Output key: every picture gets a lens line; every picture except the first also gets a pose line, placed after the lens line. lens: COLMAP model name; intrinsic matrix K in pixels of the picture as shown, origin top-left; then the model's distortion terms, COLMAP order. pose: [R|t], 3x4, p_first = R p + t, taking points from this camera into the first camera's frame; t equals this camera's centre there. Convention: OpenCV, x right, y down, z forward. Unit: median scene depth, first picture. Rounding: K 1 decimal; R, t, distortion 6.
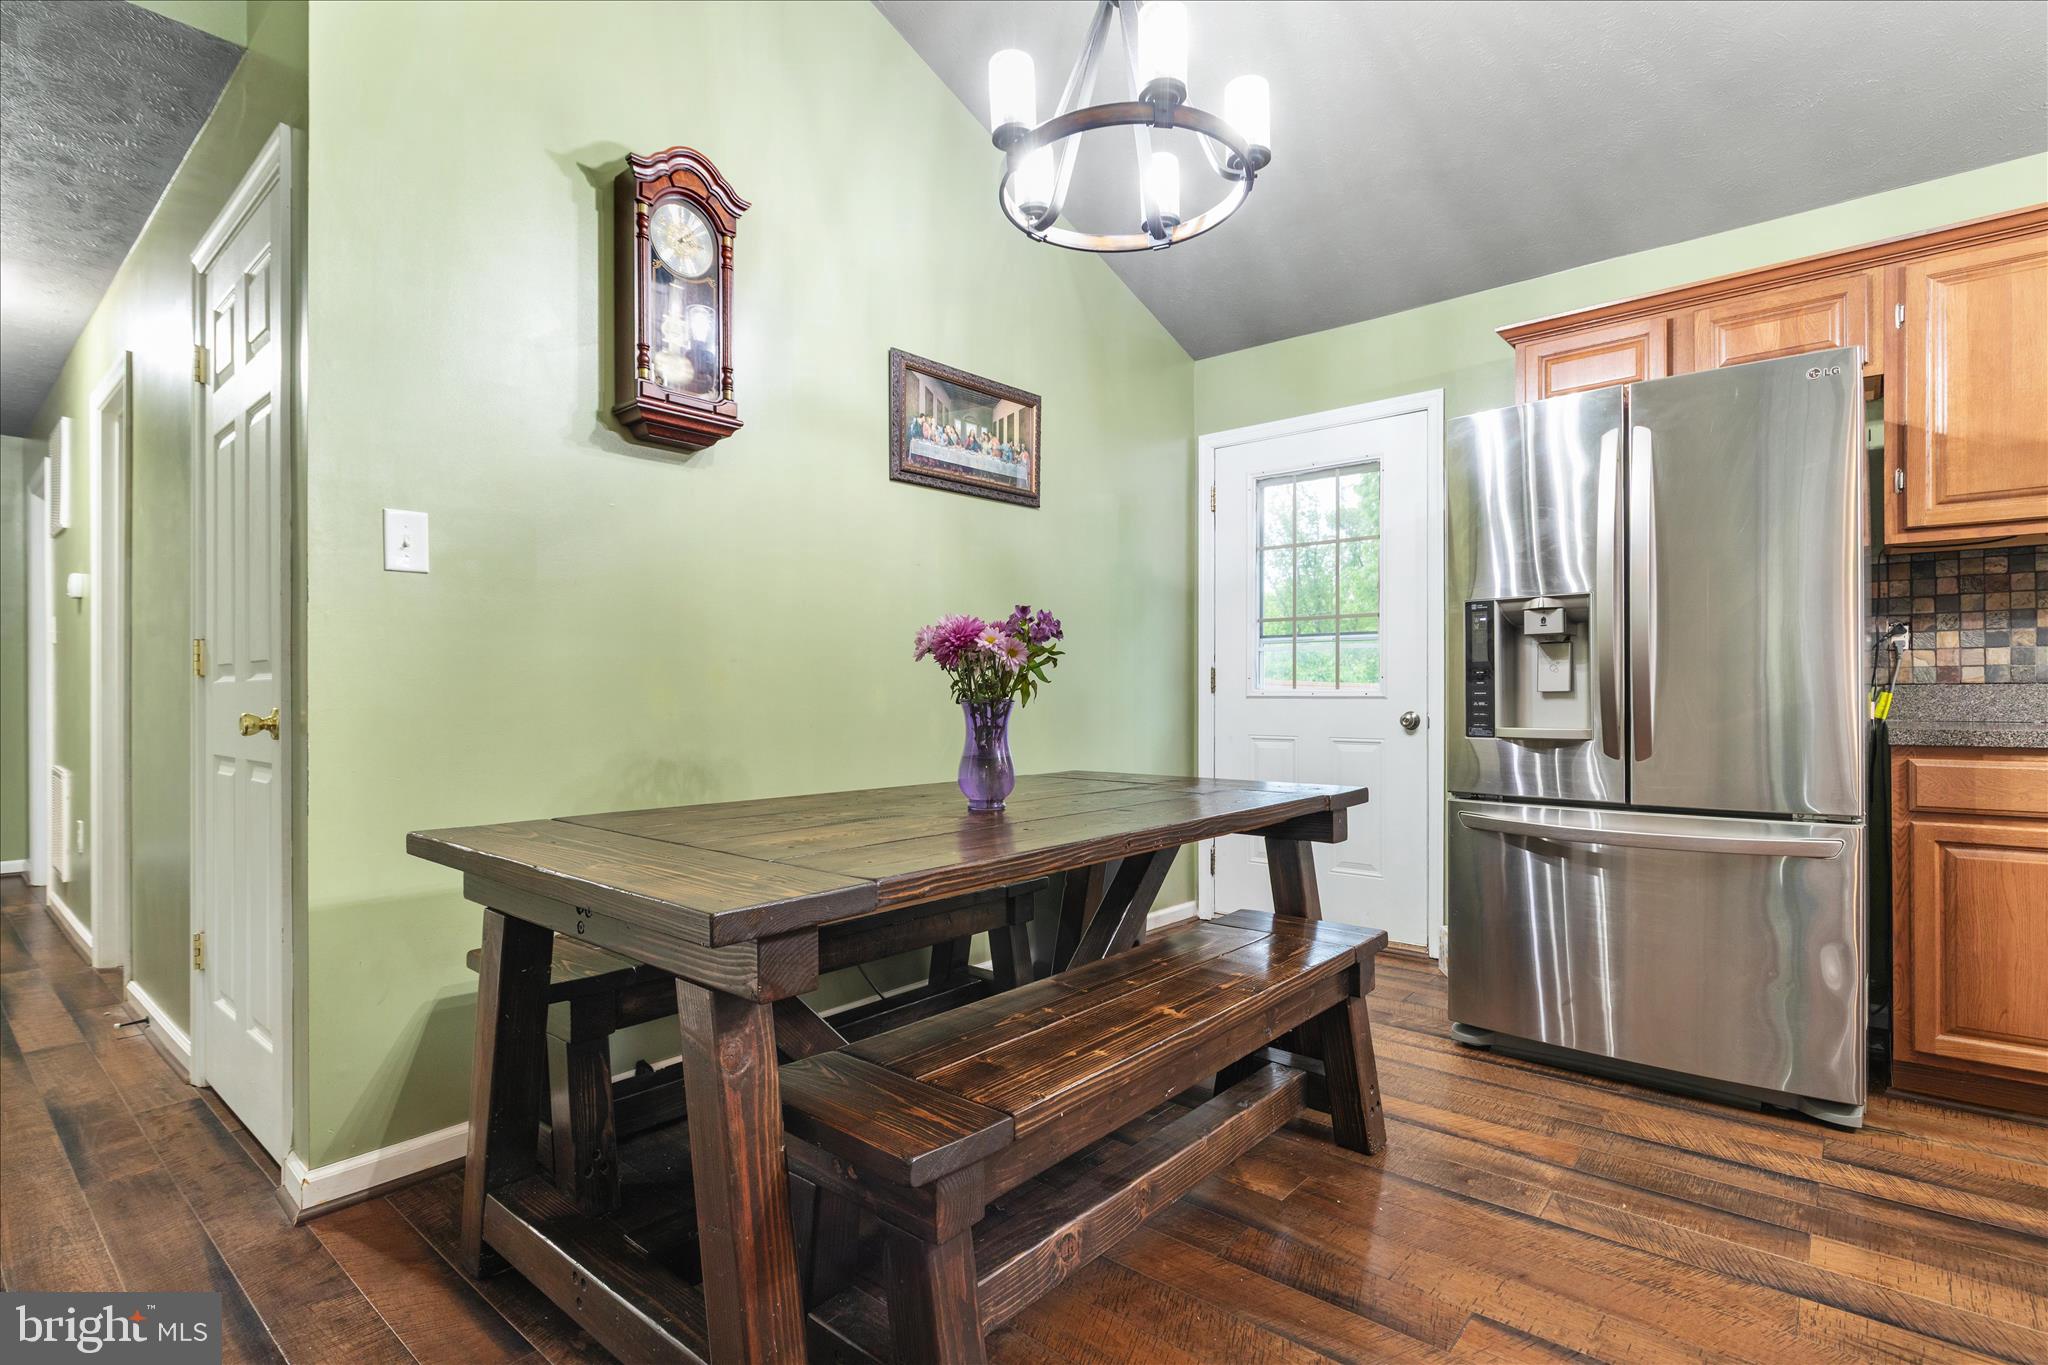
lens RADIAL K [[970.1, 0, 1037.1], [0, 970.1, 695.6], [0, 0, 1]] dist [-0.002753, -0.000158]
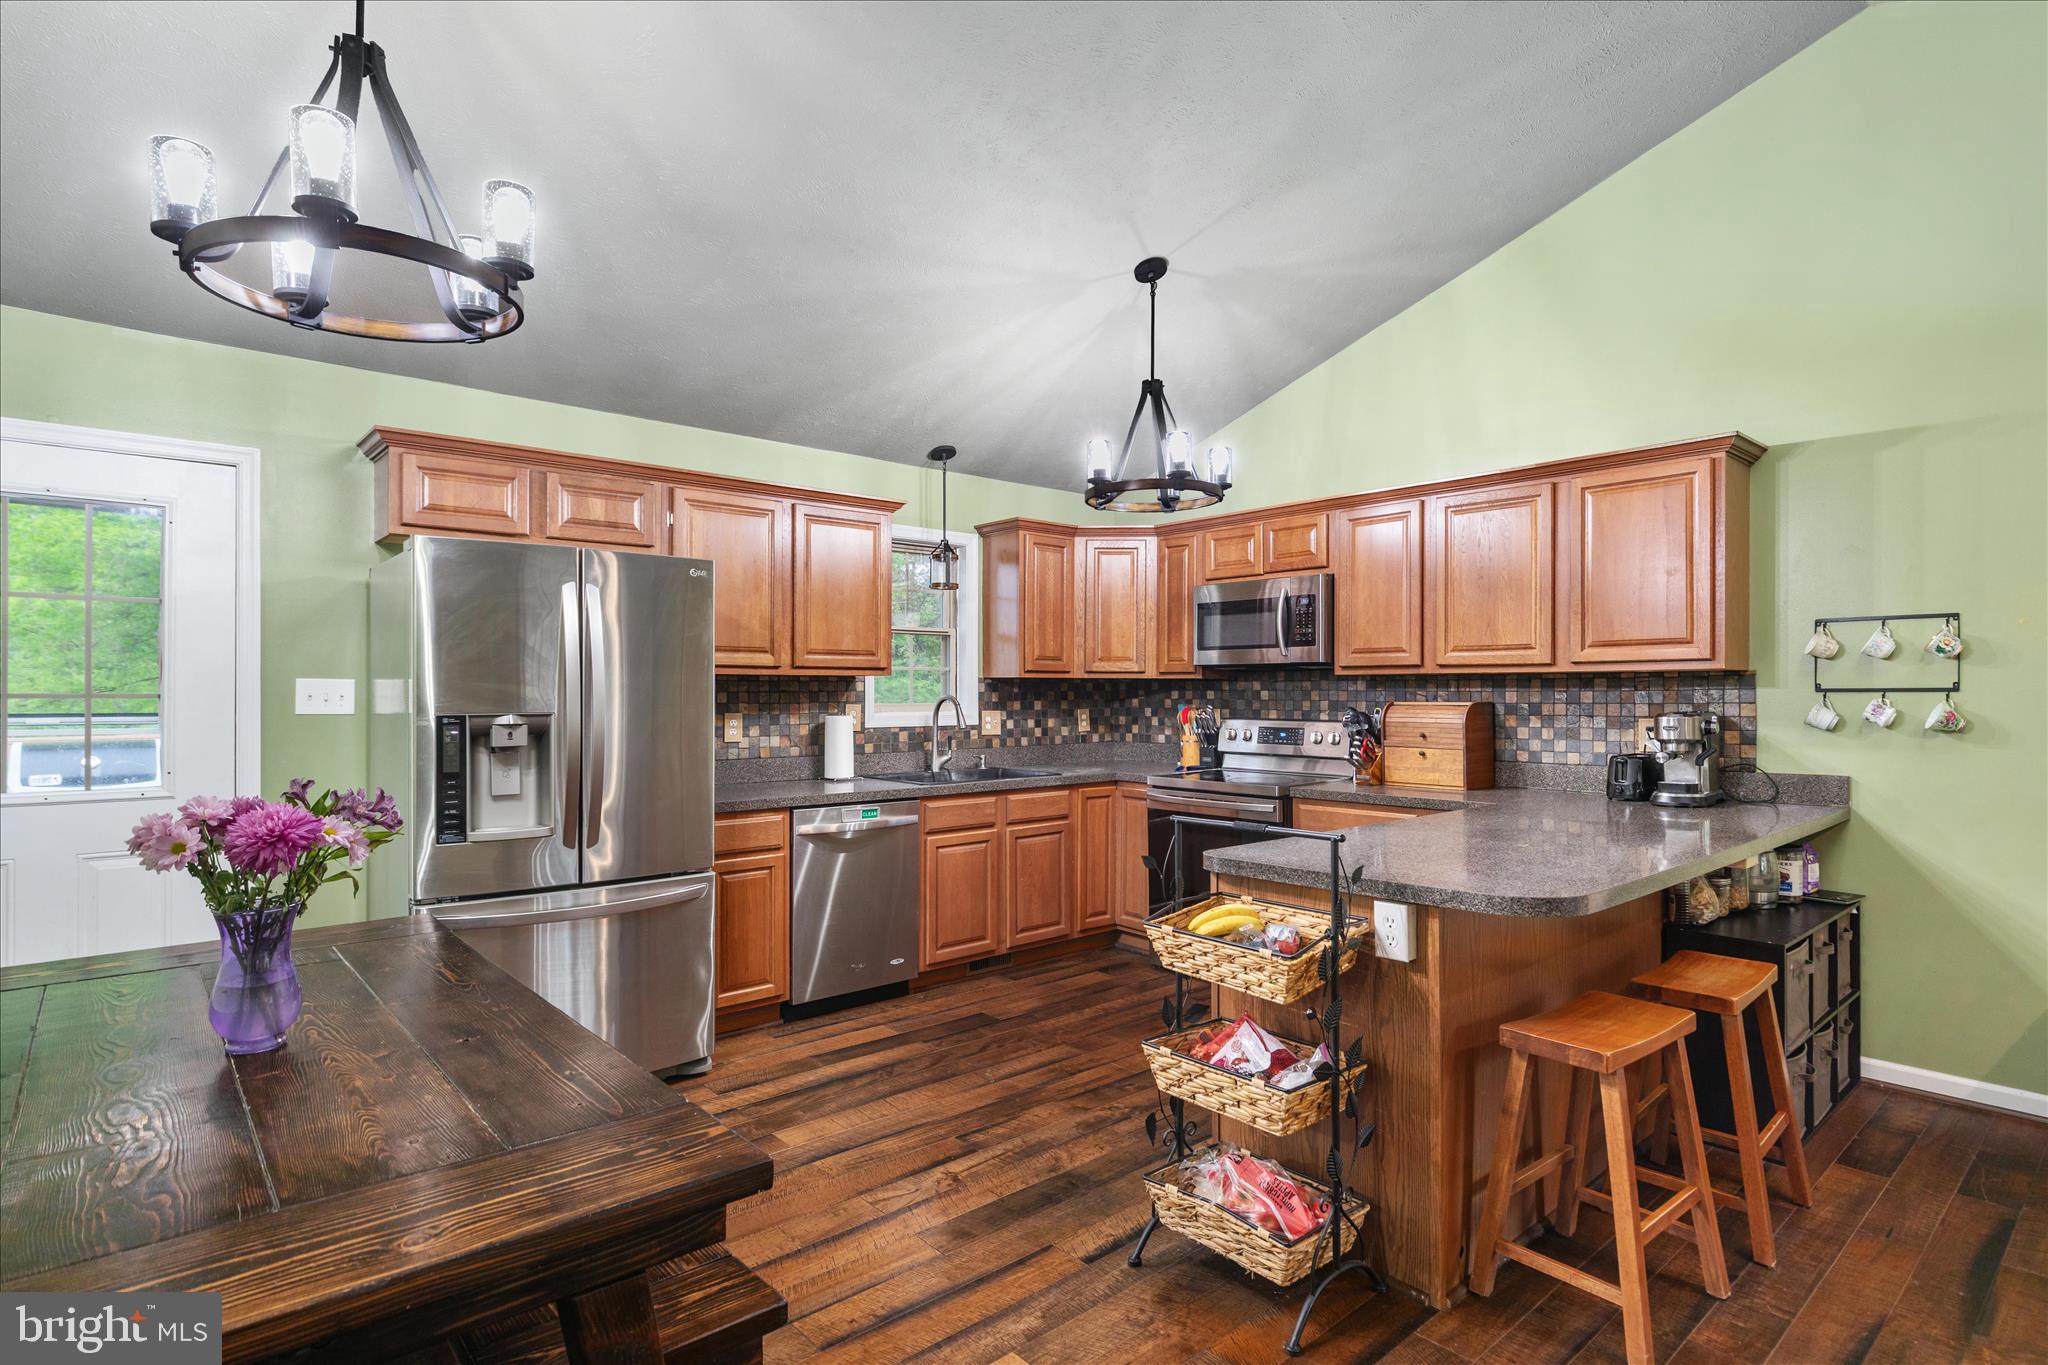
lens RADIAL K [[1040.7, 0, 1035.7], [0, 1040.7, 688.2], [0, 0, 1]] dist [-0.001962, -0.000831]
pose [[0.154983, 0.004460, 0.987907, -0.586192], [-0.001492, 0.999990, -0.004280, -0.126640], [-0.987916, -0.000811, 0.154988, 0.197614]]
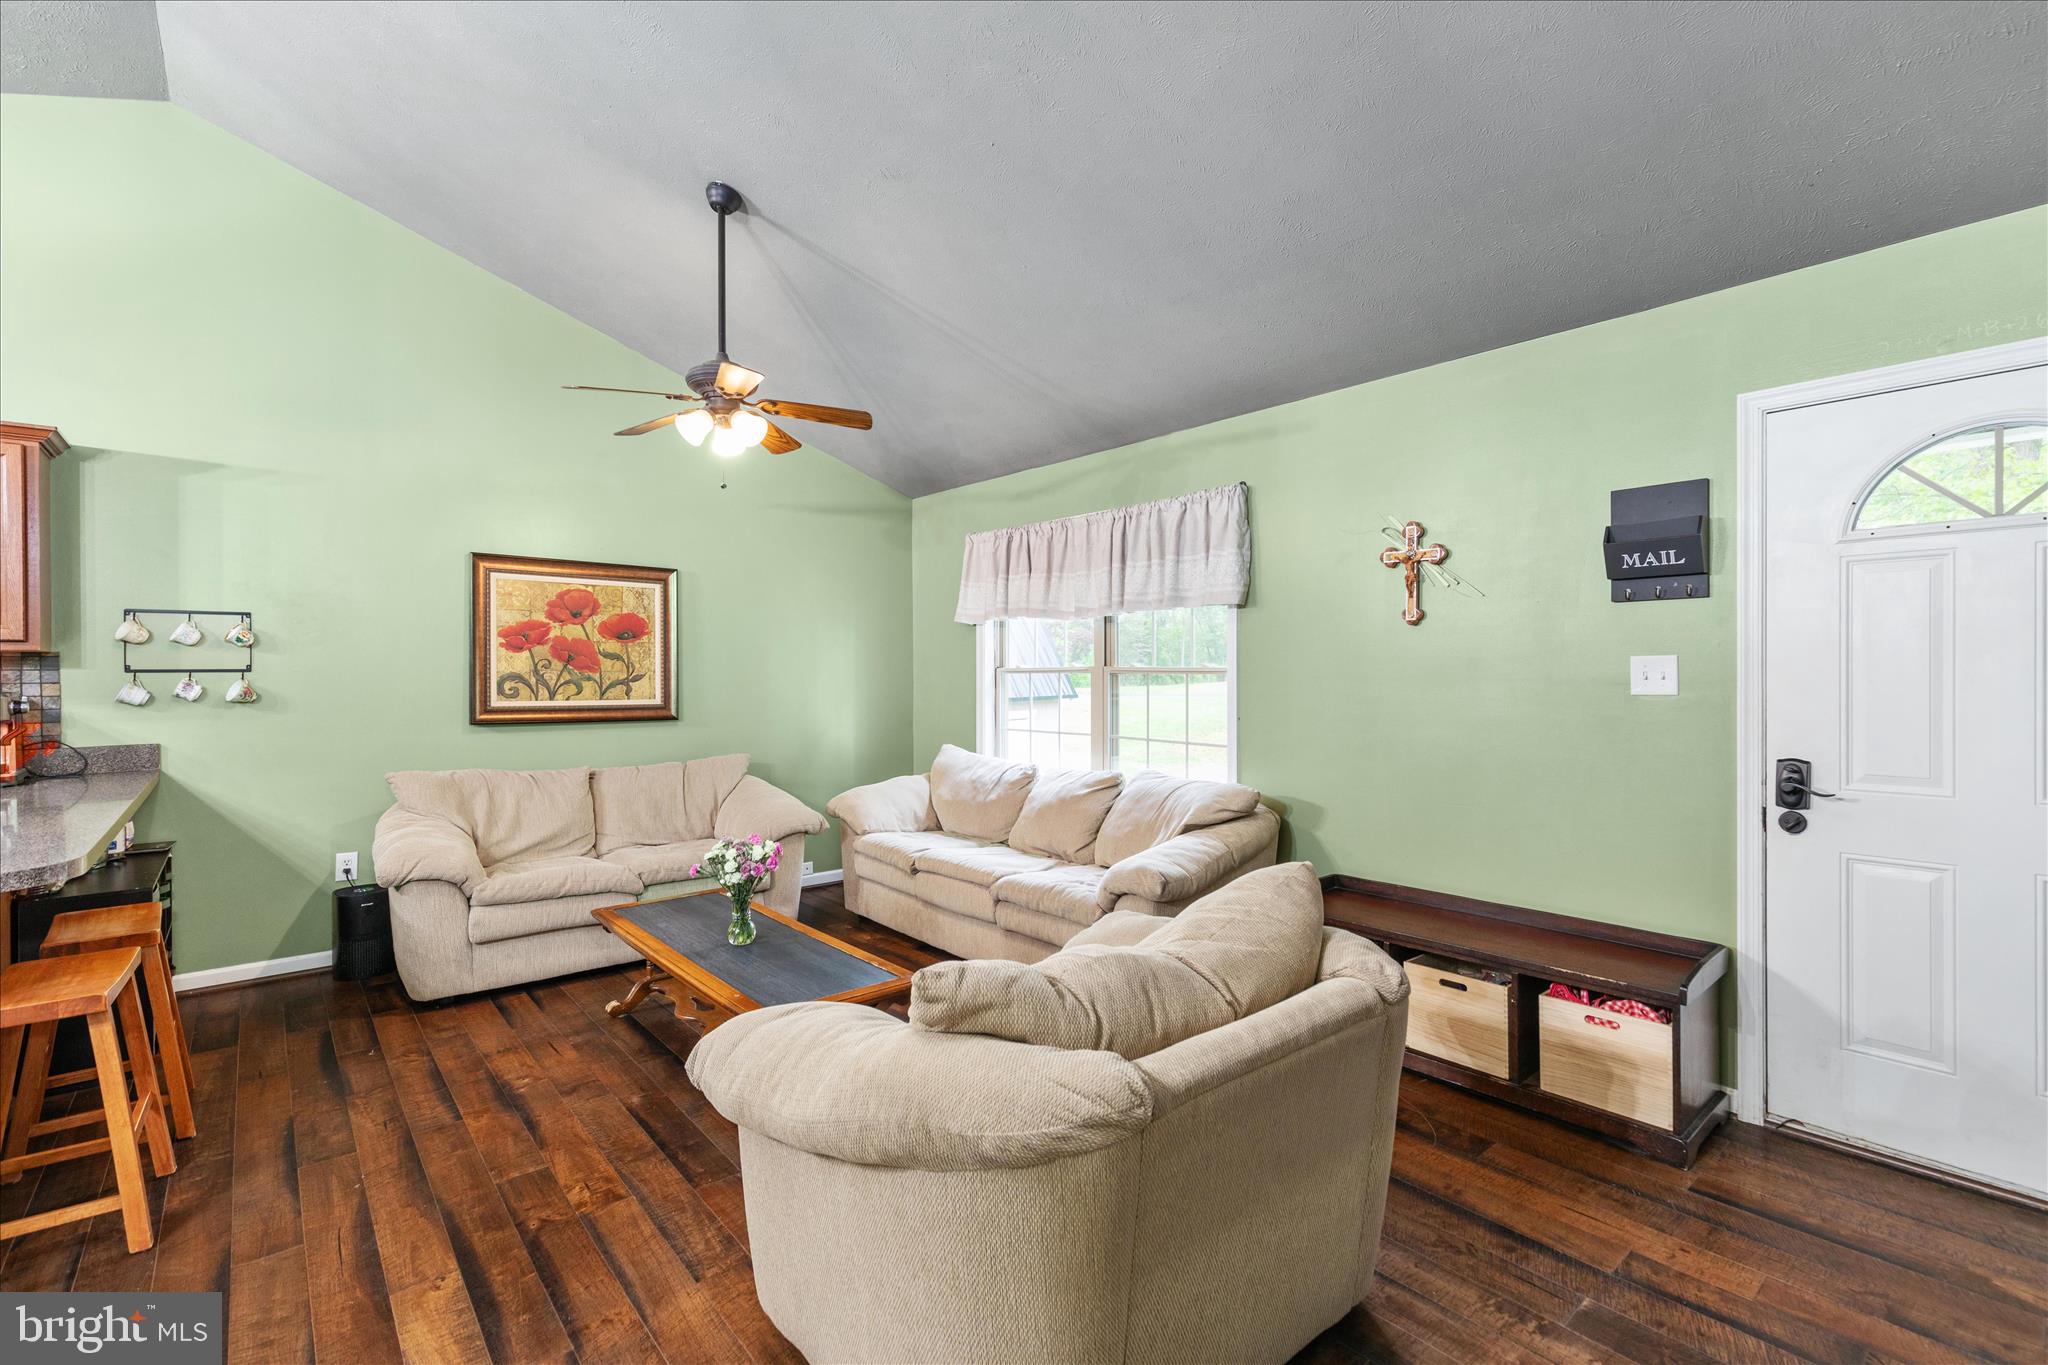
lens RADIAL K [[909.4, 0, 1031.2], [0, 909.4, 677.5], [0, 0, 1]] dist [0.006769, -0.000591]
pose [[-0.986349, 0.004234, 0.164615, -0.645777], [0.004892, 0.999982, 0.003593, -0.120059], [-0.164596, 0.004350, -0.986351, 0.531323]]
